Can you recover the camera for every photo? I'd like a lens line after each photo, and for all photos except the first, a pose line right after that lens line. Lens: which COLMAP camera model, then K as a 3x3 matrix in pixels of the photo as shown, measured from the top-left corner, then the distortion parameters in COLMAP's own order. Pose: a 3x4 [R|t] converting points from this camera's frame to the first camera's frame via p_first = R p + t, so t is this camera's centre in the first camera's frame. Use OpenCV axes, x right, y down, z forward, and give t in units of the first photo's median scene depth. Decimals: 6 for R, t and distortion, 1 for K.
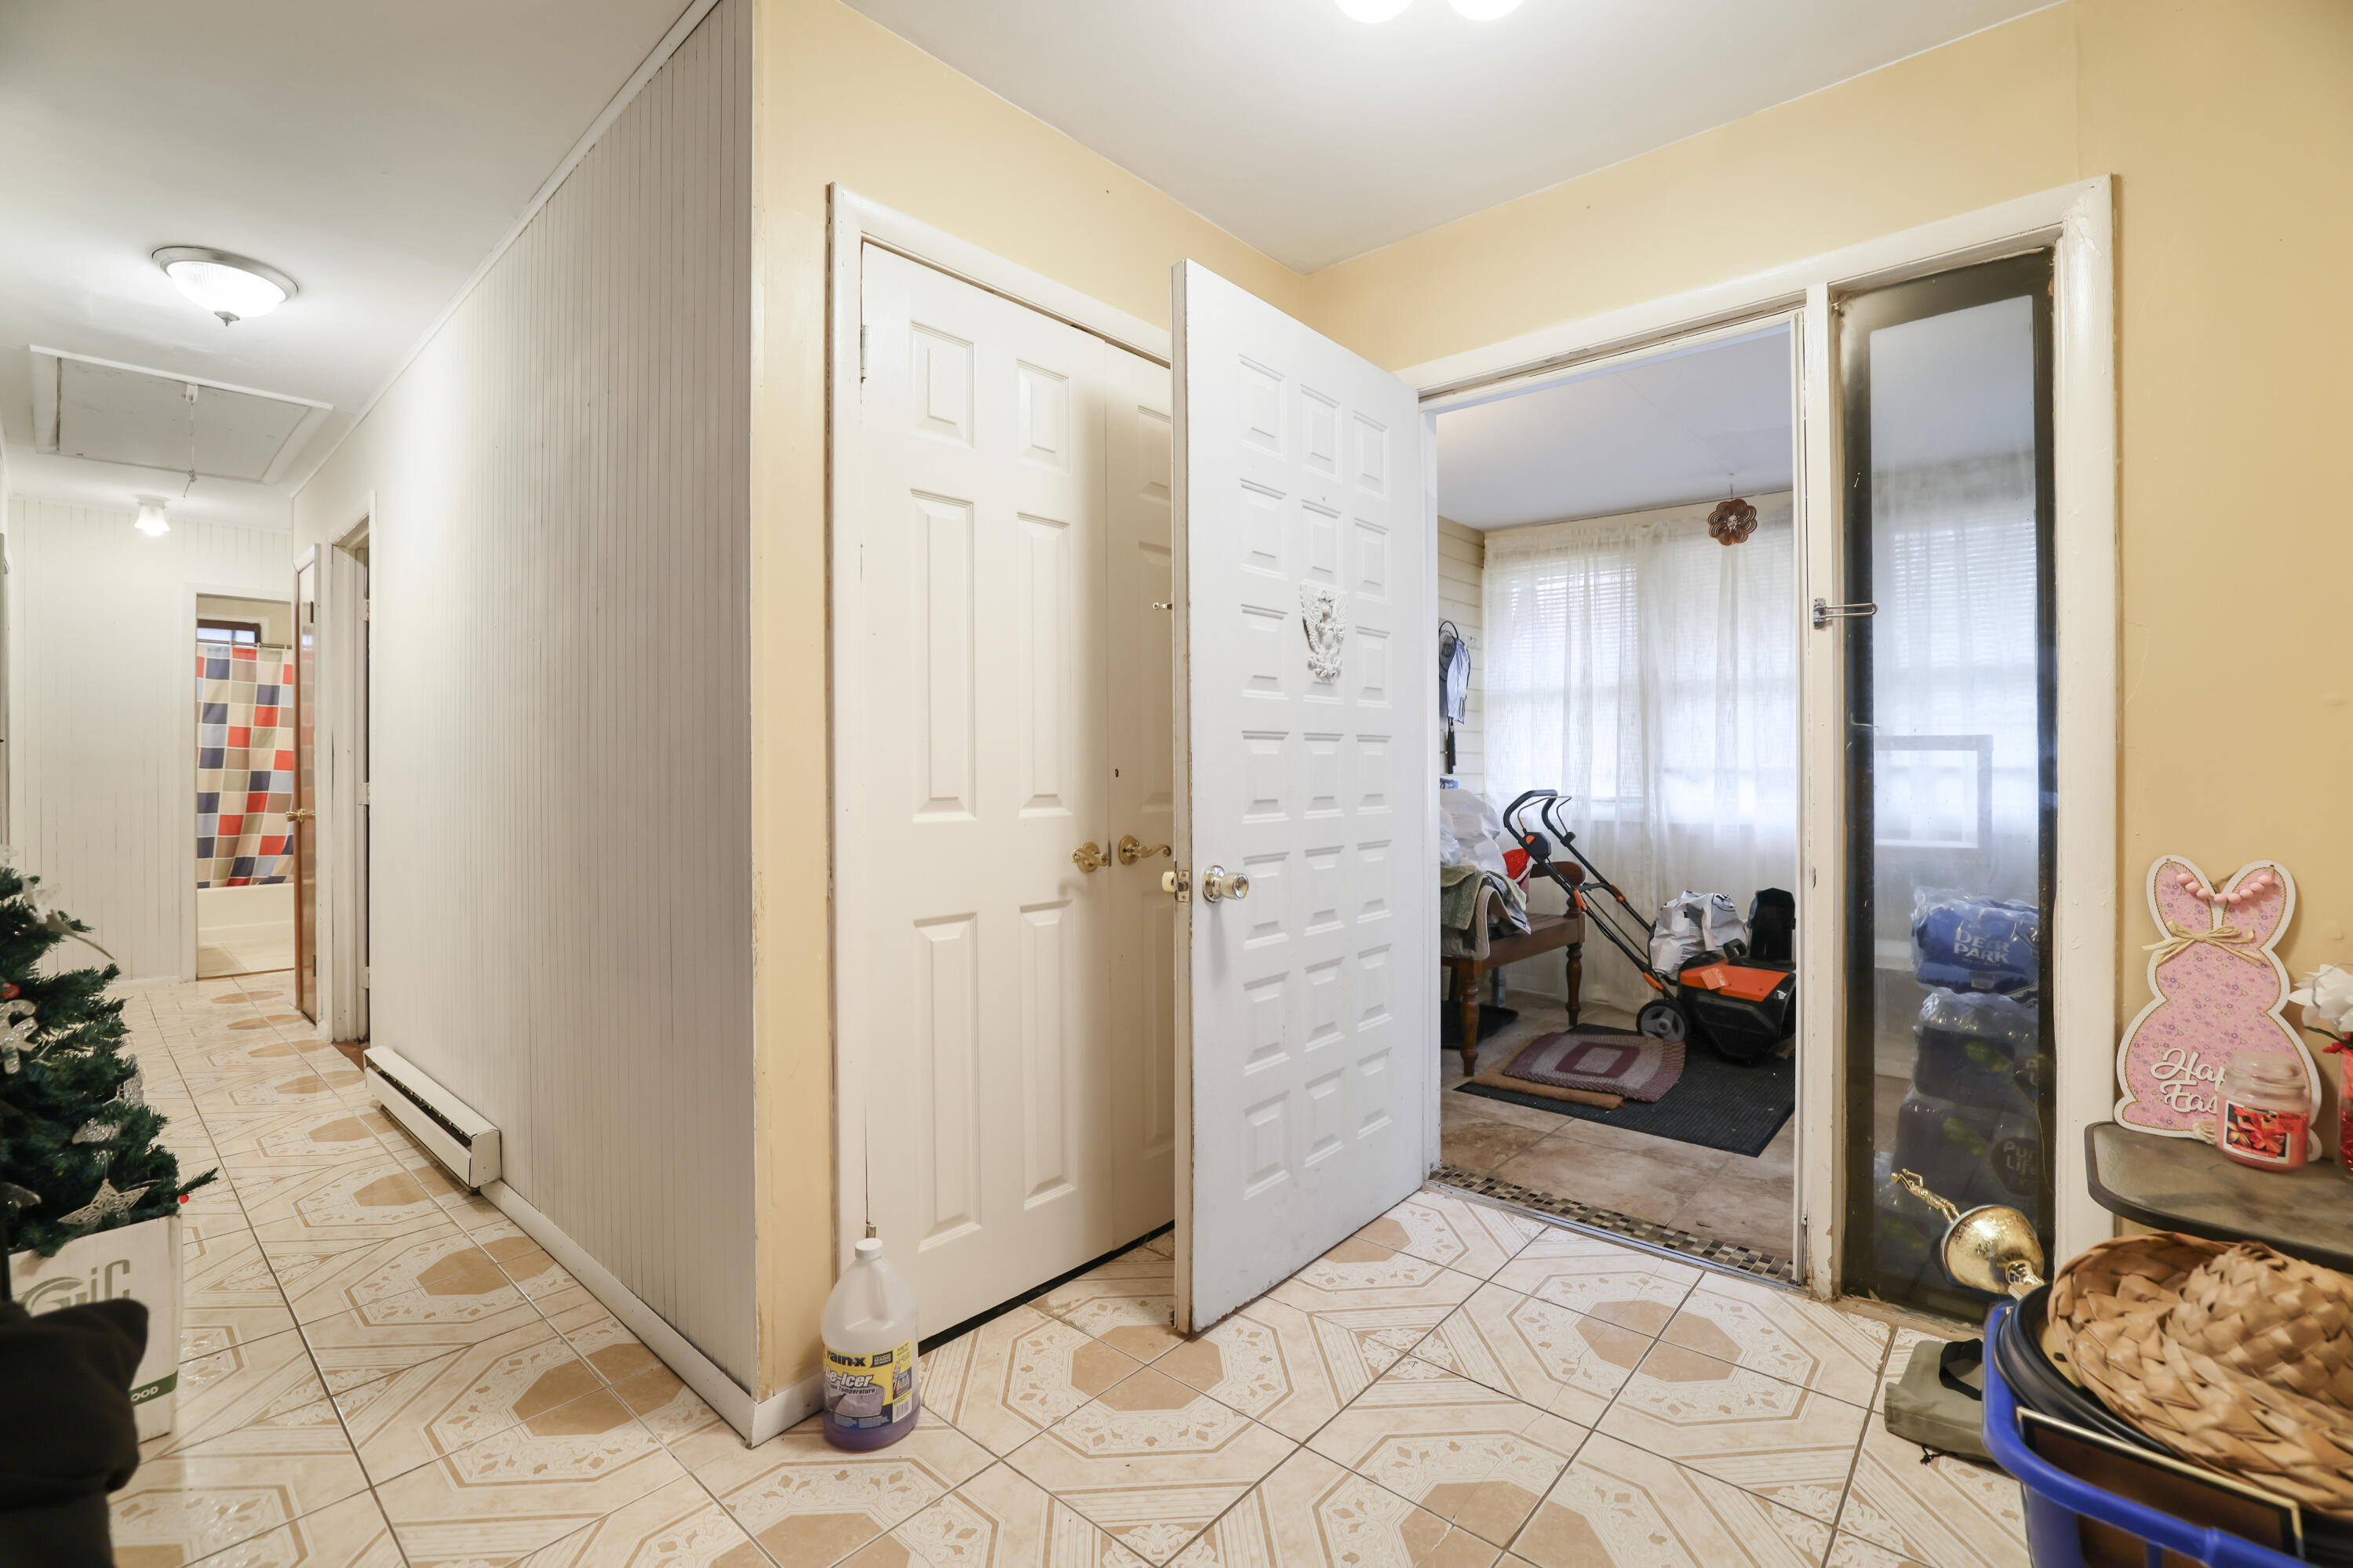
lens RADIAL K [[1035.8, 0, 1179.9], [0, 1035.8, 771.7], [0, 0, 1]] dist [-0.002193, -0.000154]
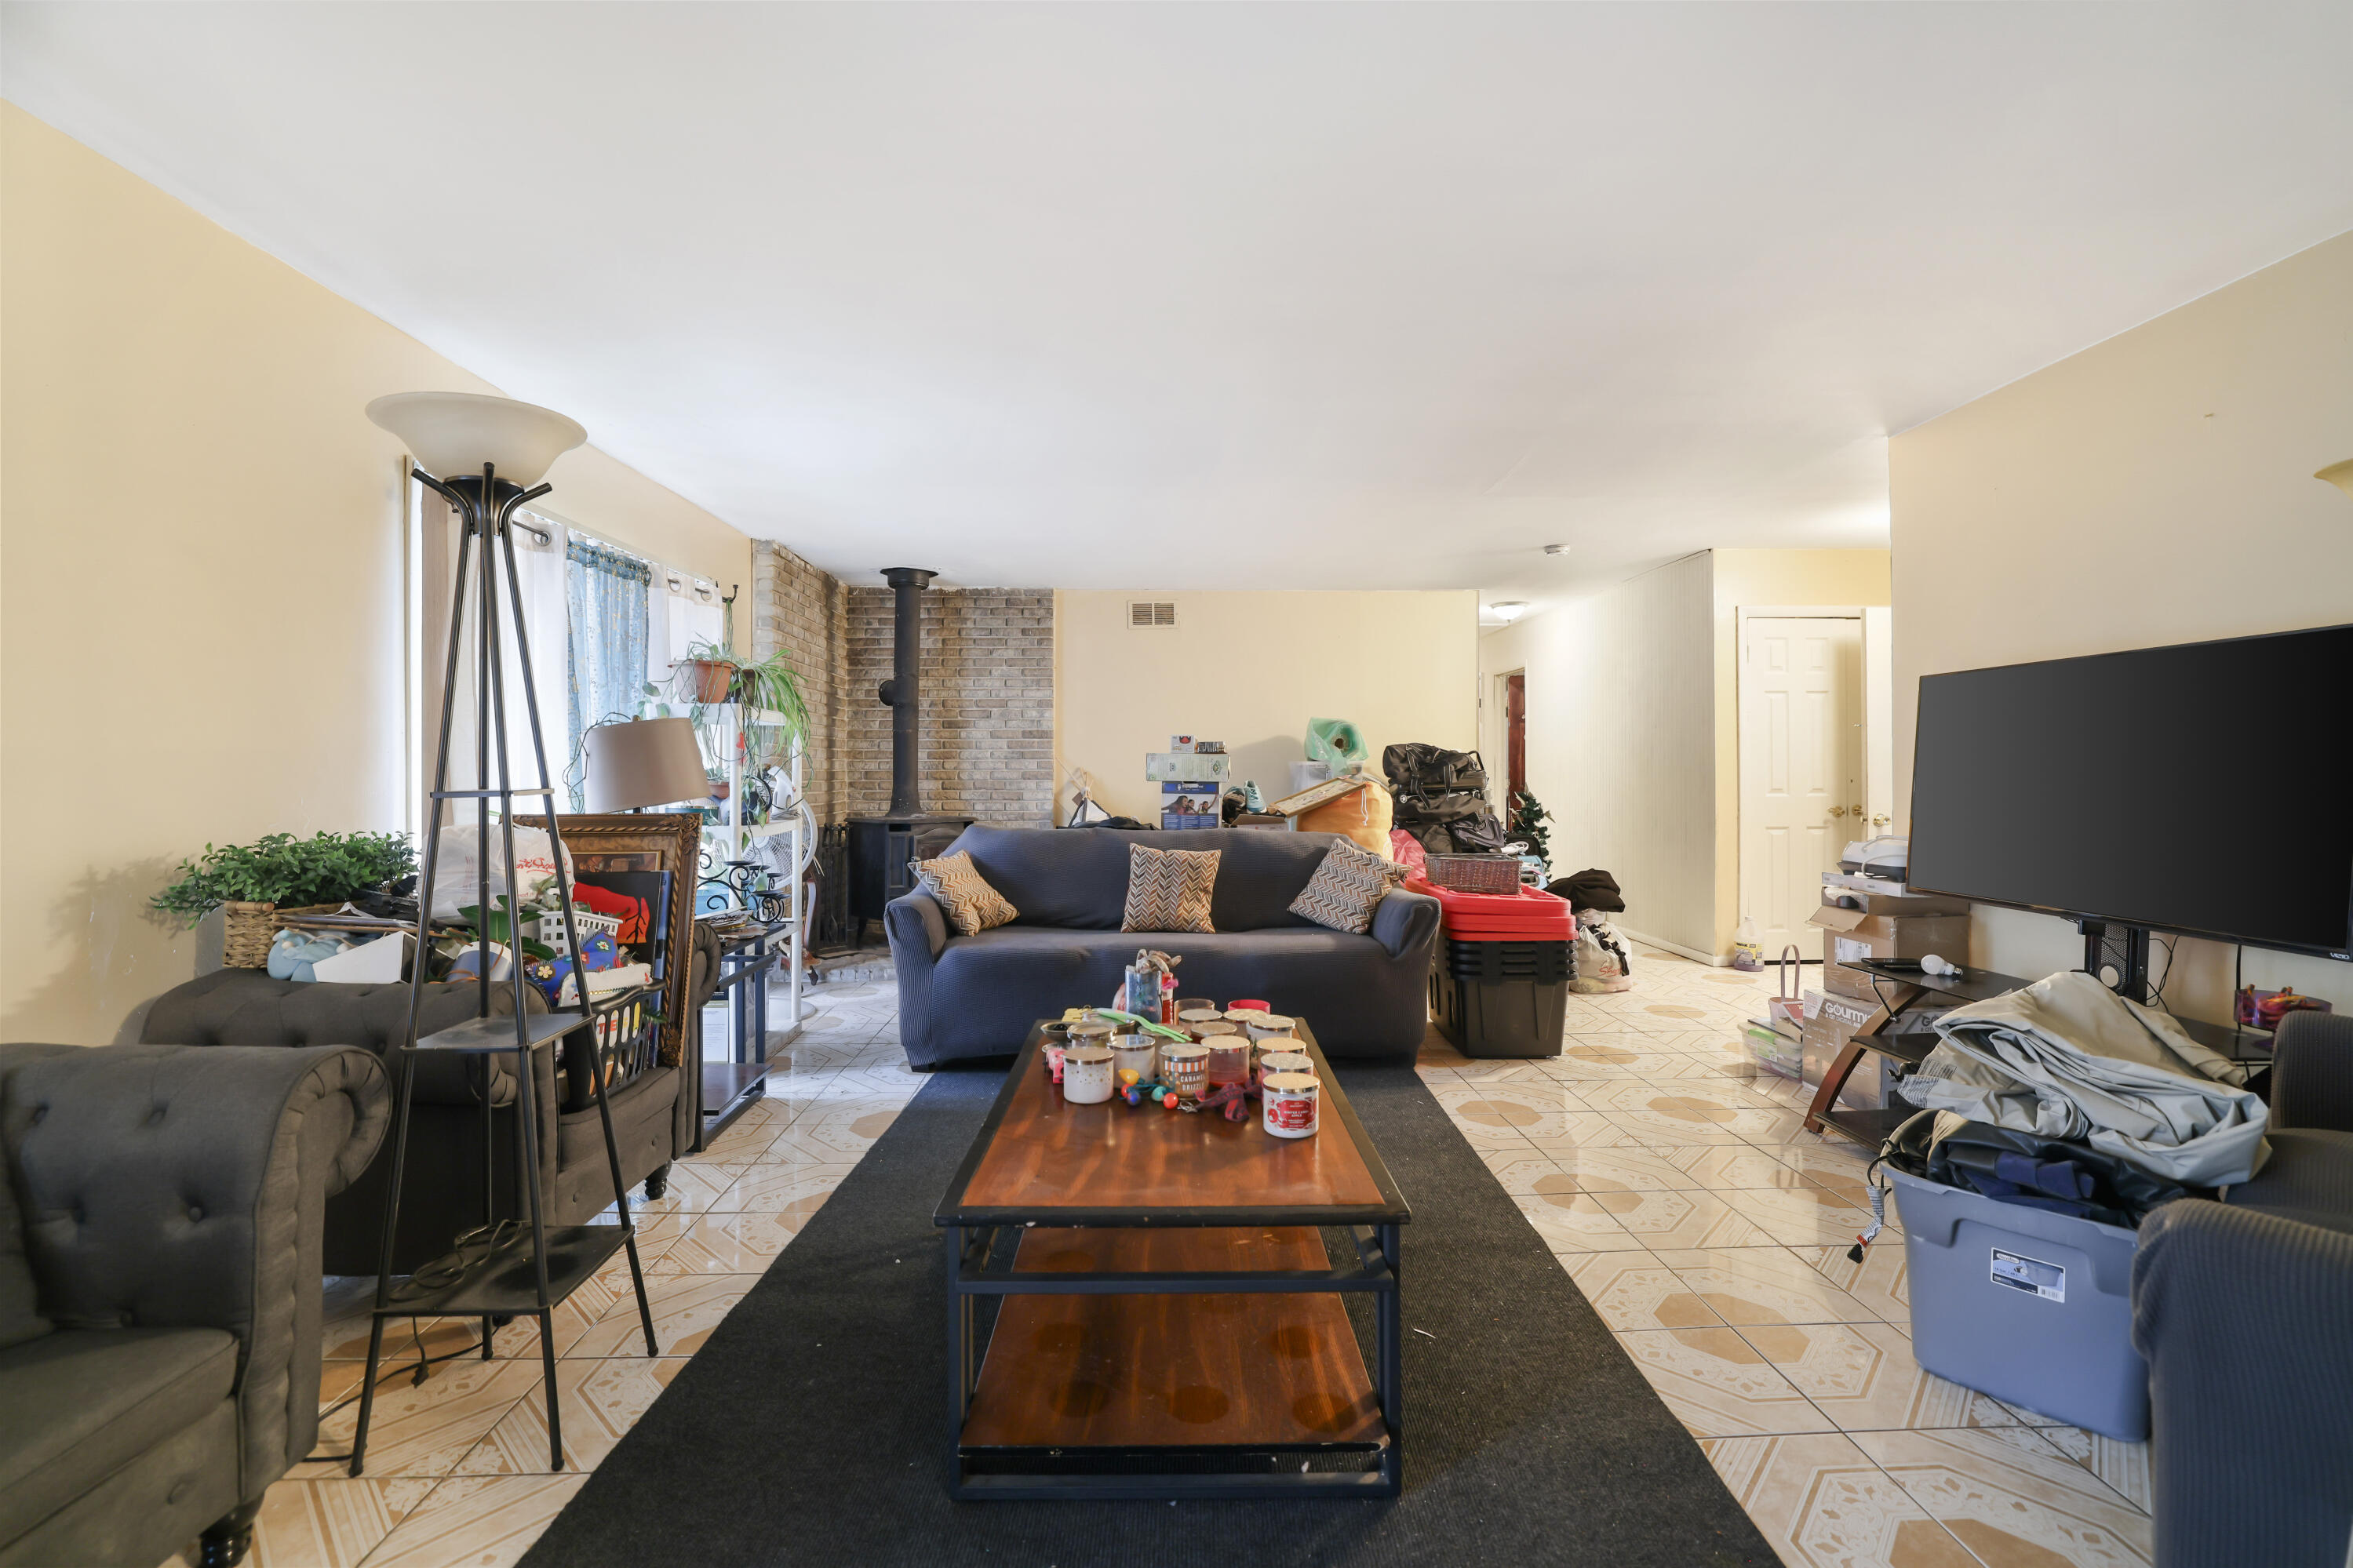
lens RADIAL K [[1035.8, 0, 1185.5], [0, 1035.8, 777.2], [0, 0, 1]] dist [-0.002193, -0.000154]
pose [[0.681250, 0.001586, -0.732050, 0.819819], [-0.000606, 0.999999, 0.001603, -0.014176], [0.732051, -0.000648, 0.681250, -2.362885]]
